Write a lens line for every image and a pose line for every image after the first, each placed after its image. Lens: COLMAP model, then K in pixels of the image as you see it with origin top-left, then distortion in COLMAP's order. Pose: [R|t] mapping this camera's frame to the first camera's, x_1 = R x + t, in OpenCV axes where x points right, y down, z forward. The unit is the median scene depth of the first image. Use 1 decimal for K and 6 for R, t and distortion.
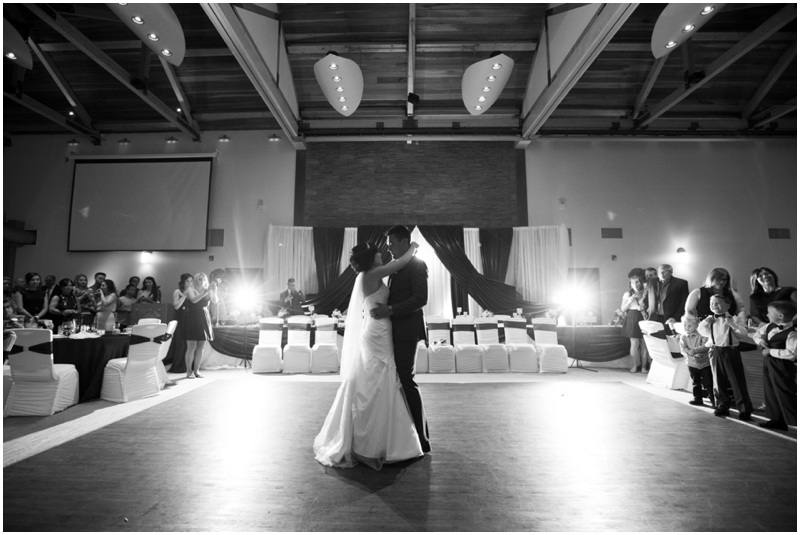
lens RADIAL K [[362.8, 0, 398.5], [0, 362.8, 263.1], [0, 0, 1]] dist [-0.048099, 0.014704]
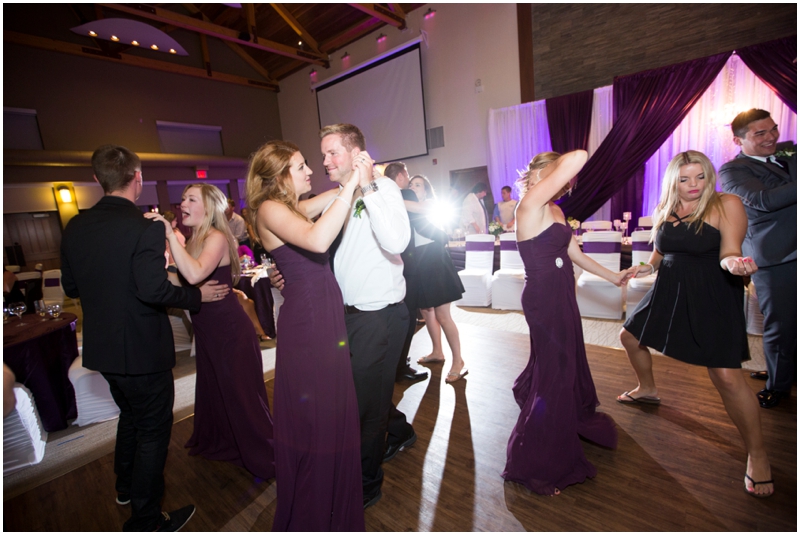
lens RADIAL K [[362.8, 0, 398.5], [0, 362.8, 263.1], [0, 0, 1]] dist [-0.048099, 0.014704]
pose [[0.767868, 0.036198, -0.639585, 0.008387], [0.153914, 0.958732, 0.239046, -0.000588], [0.621844, -0.281996, 0.730608, 0.210125]]
